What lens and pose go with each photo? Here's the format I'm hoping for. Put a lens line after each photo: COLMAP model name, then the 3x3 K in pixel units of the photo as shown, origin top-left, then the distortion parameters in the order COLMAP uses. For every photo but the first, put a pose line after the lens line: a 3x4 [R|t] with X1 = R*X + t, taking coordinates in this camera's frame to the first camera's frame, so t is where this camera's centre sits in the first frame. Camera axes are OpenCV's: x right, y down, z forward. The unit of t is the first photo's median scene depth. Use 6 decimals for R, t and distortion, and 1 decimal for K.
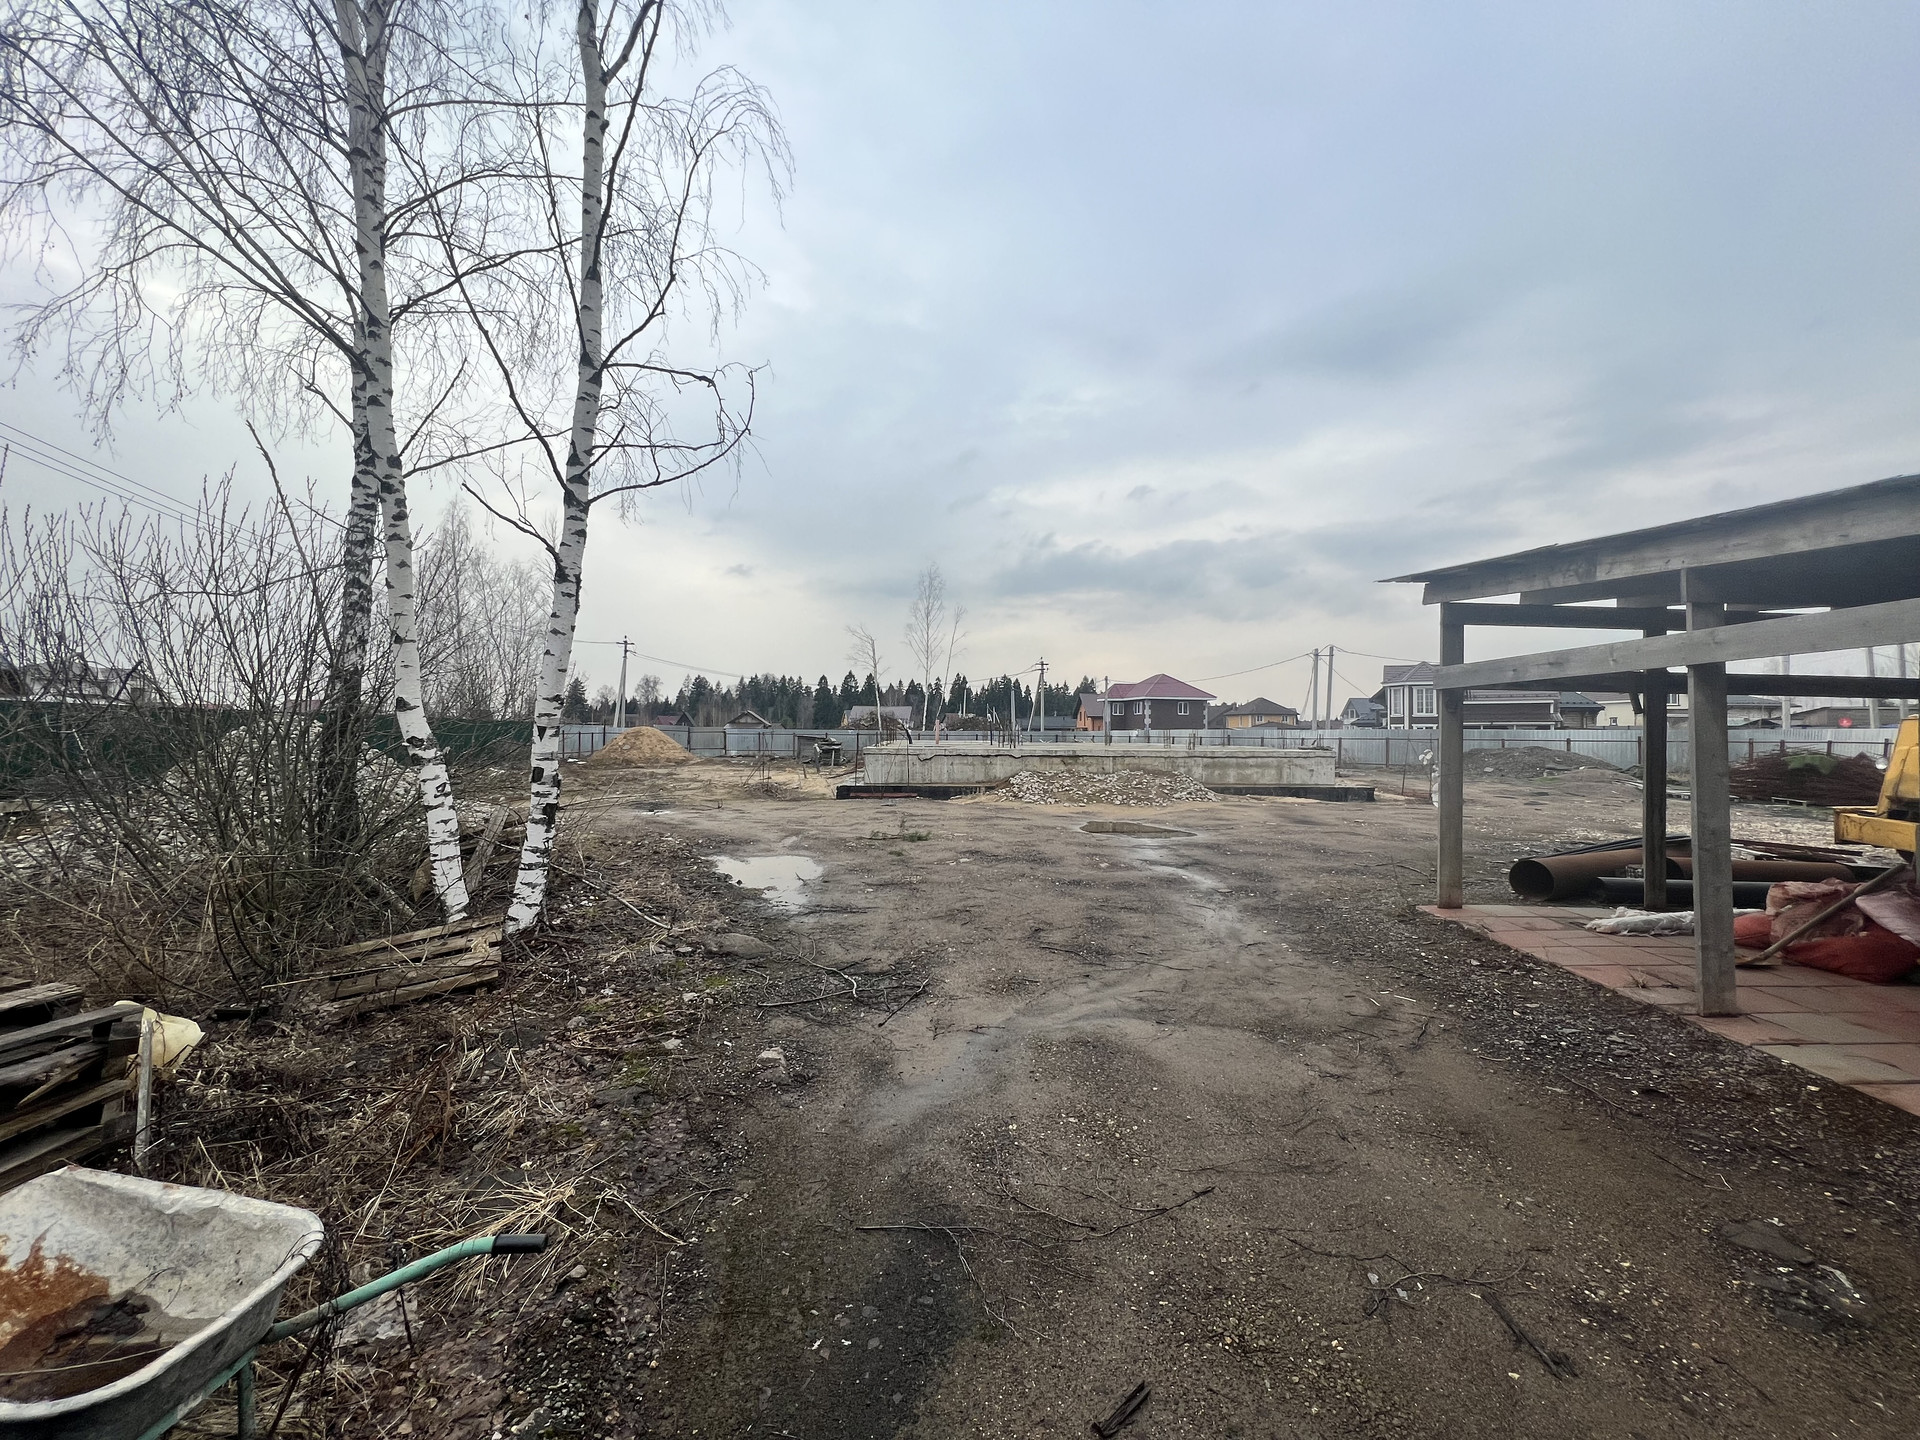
lens RADIAL K [[764.3, 0, 959.3], [0, 764.3, 712.0], [0, 0, 1]] dist [-0.000885, 0.000556]
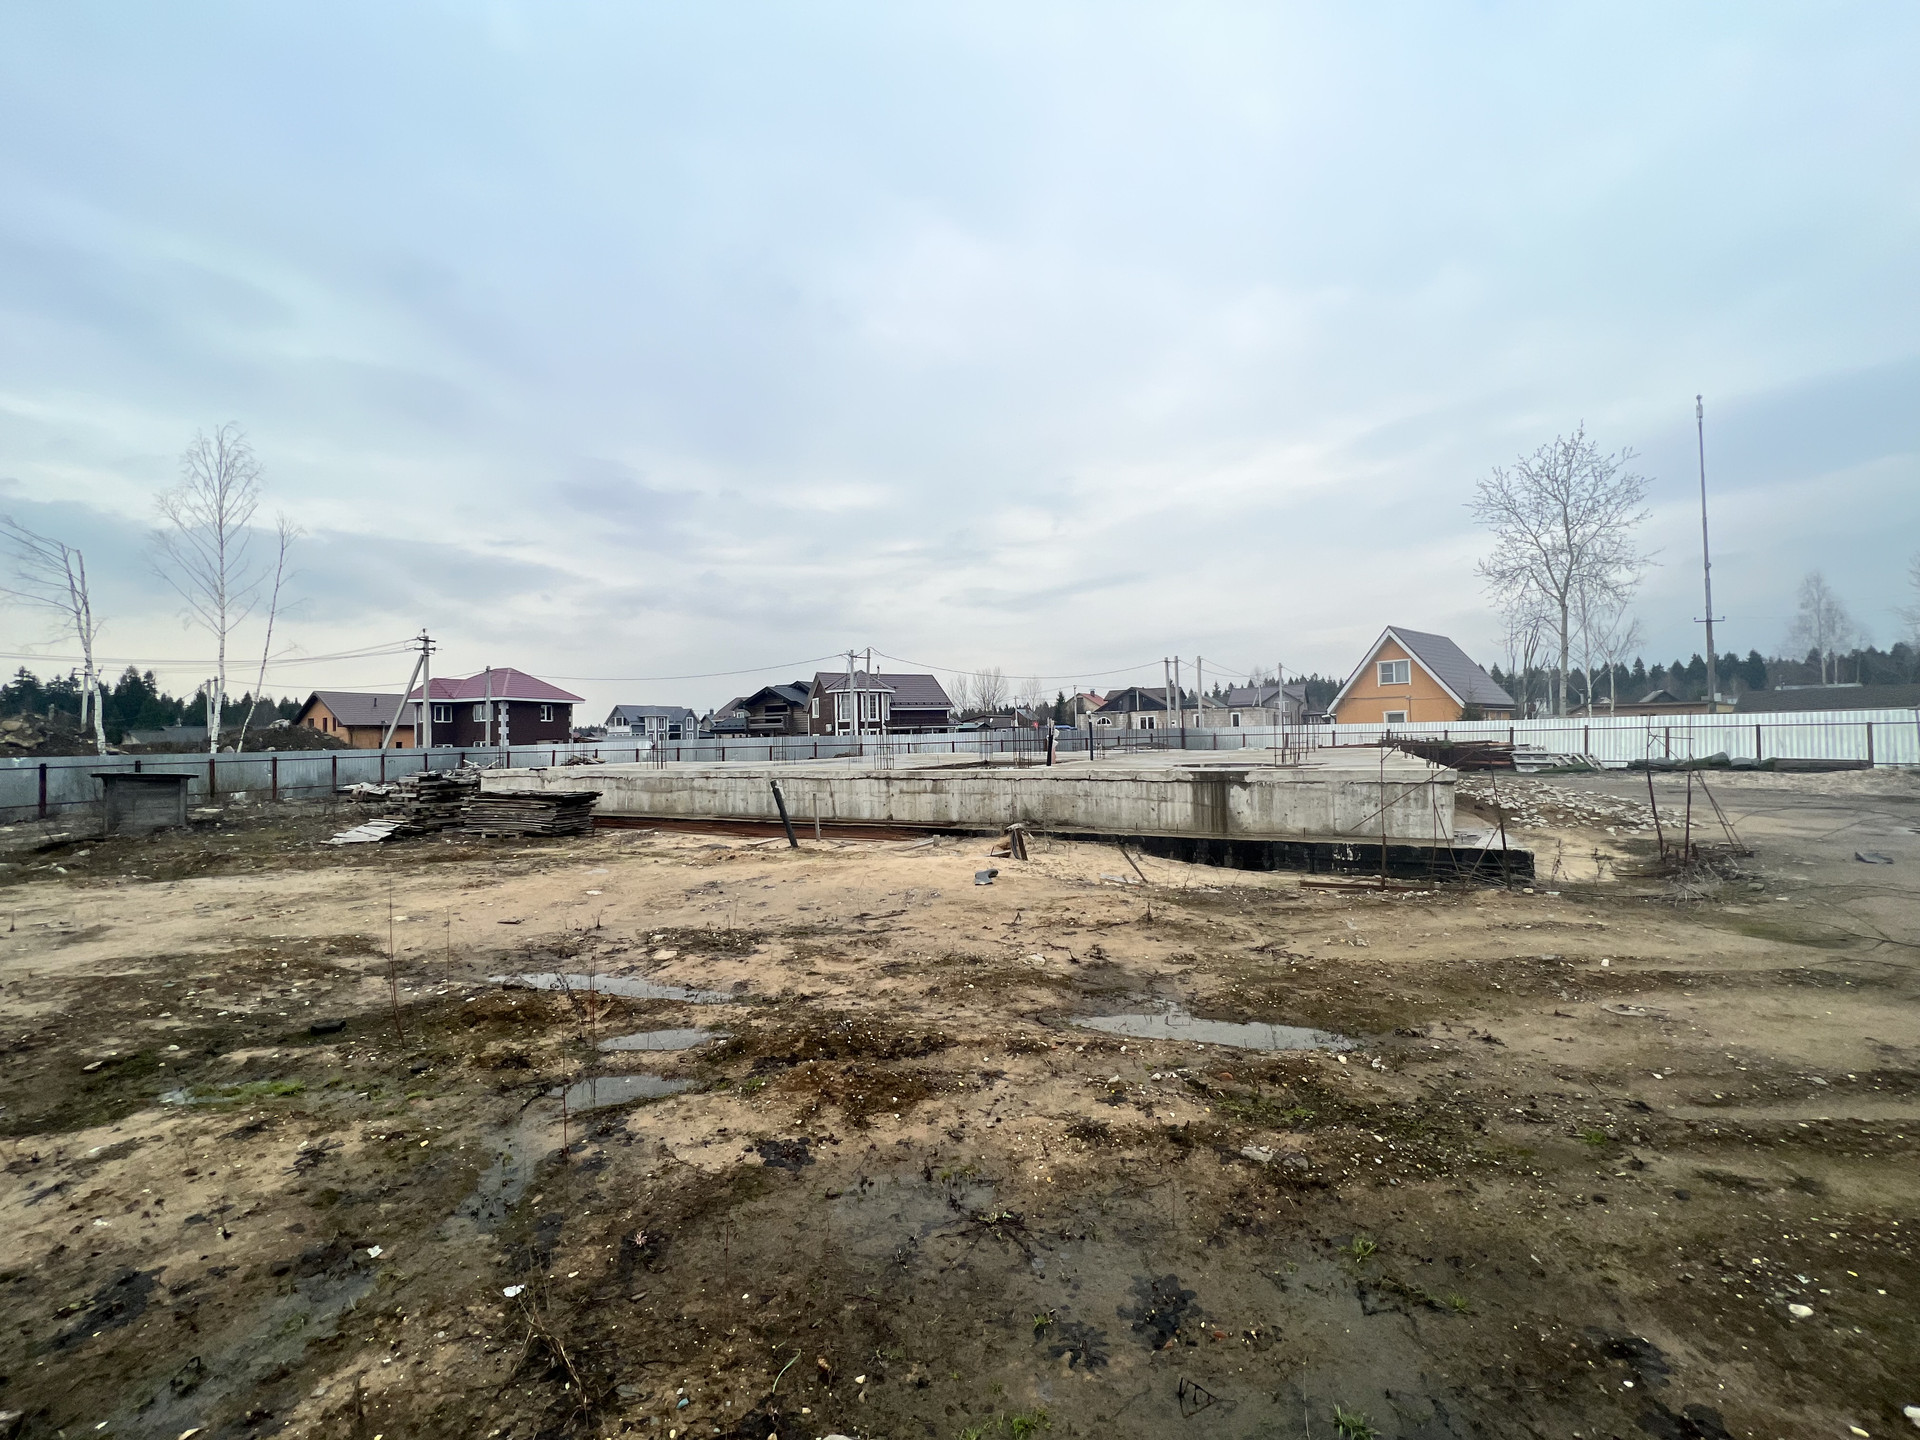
lens RADIAL K [[764.3, 0, 955.7], [0, 764.3, 701.7], [0, 0, 1]] dist [-0.000885, 0.000556]
pose [[0.501398, 0.020874, 0.864965, -0.174414], [0.002101, 0.999677, -0.025343, 0.003702], [-0.865214, 0.014524, 0.501192, 0.249113]]
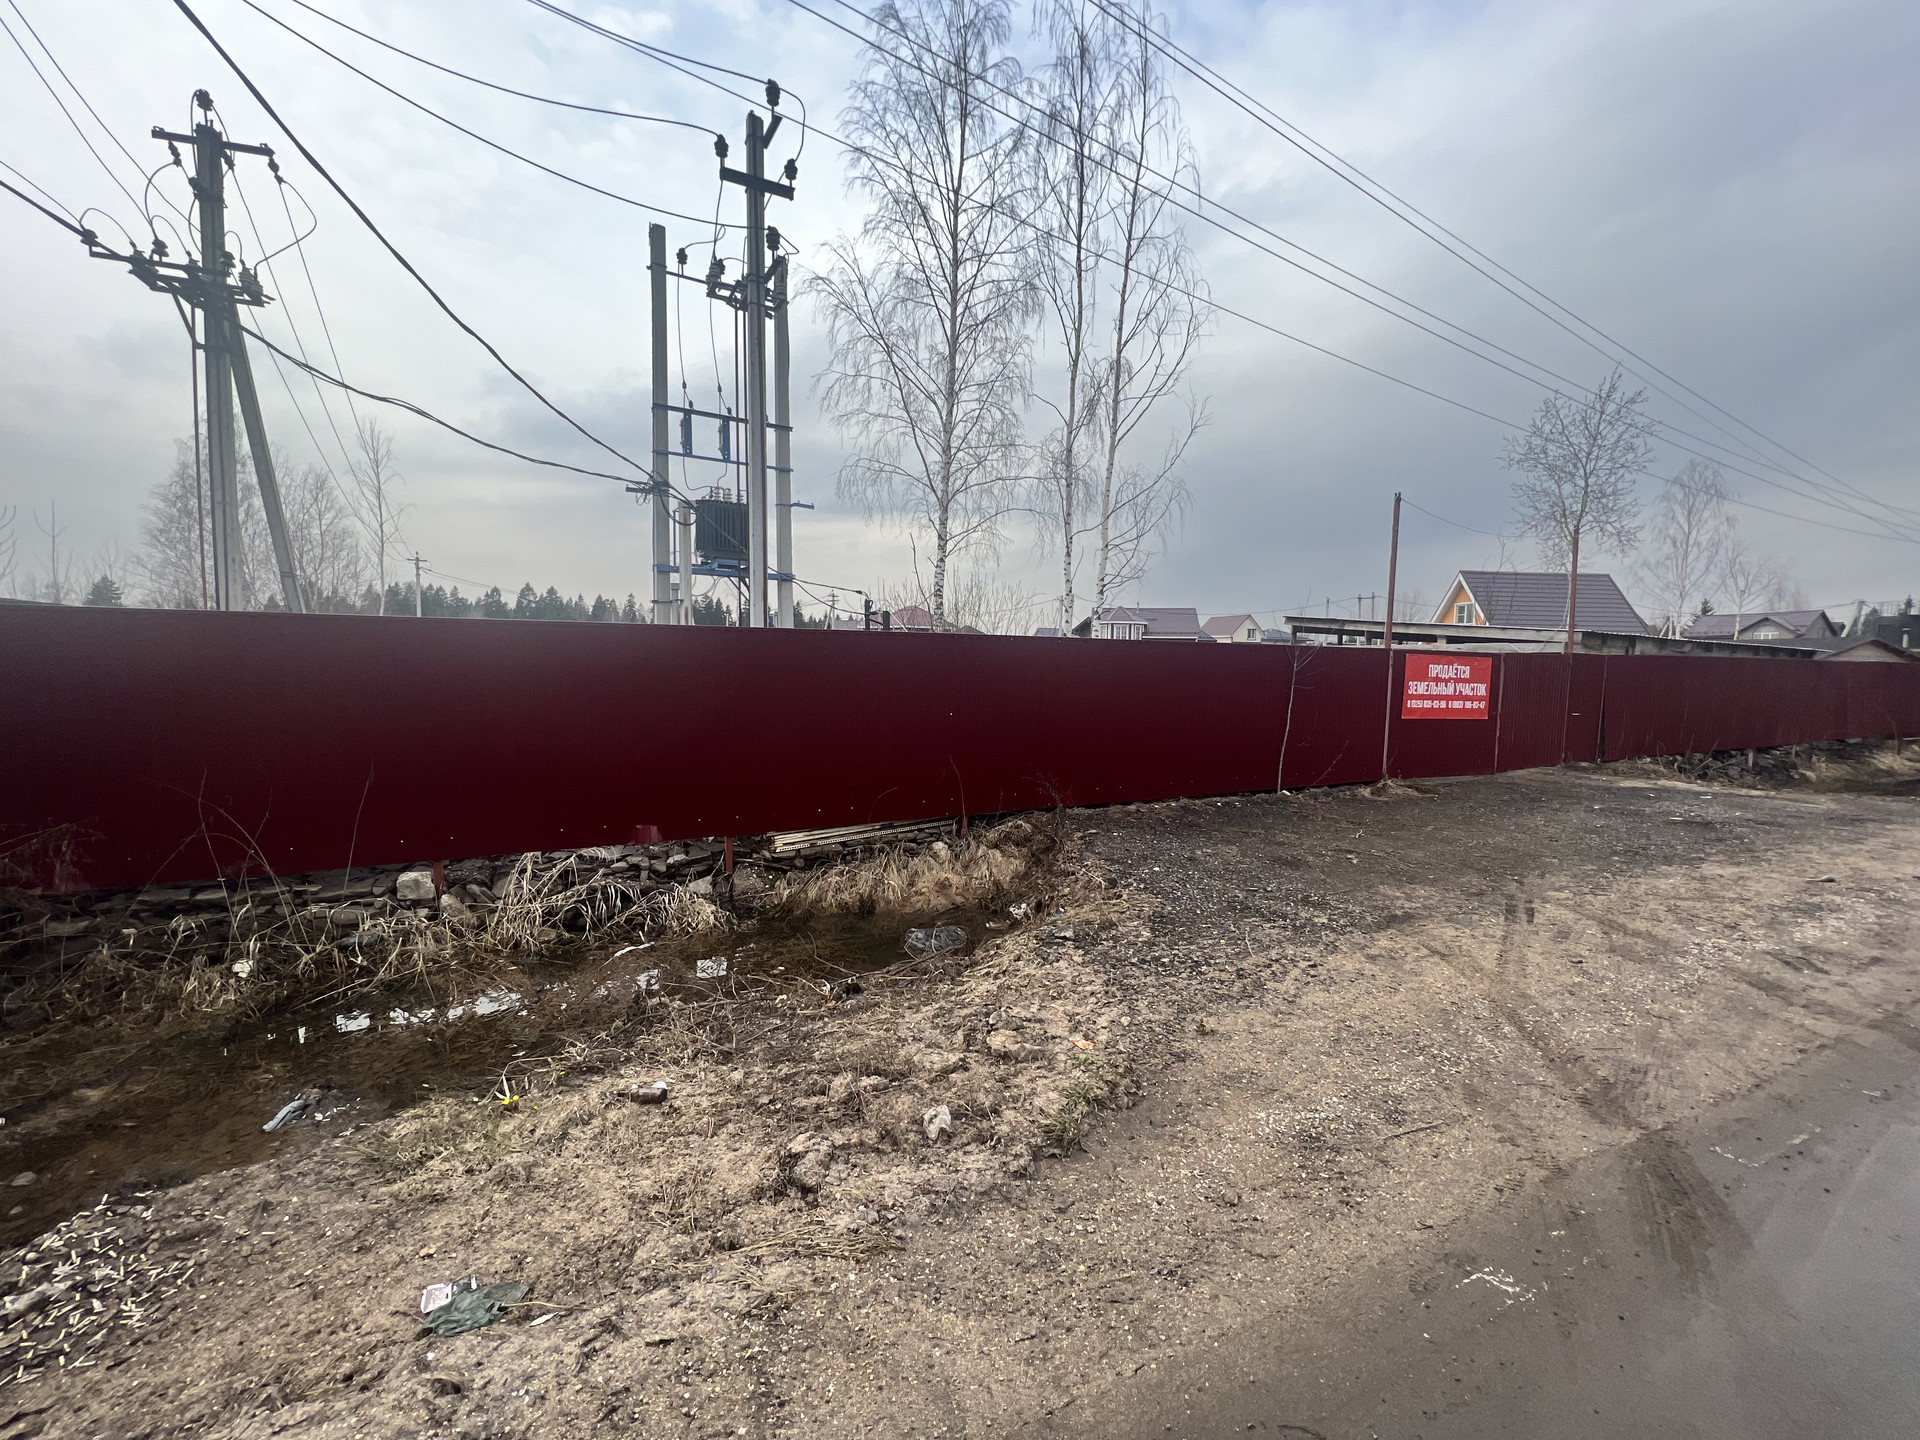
lens RADIAL K [[764.3, 0, 955.8], [0, 764.3, 712.5], [0, 0, 1]] dist [-0.000885, 0.000556]
pose [[0.917687, -0.024146, 0.396569, -0.146015], [-0.017092, 0.994828, 0.100124, -0.005637], [-0.396935, -0.098660, 0.912529, -0.101140]]
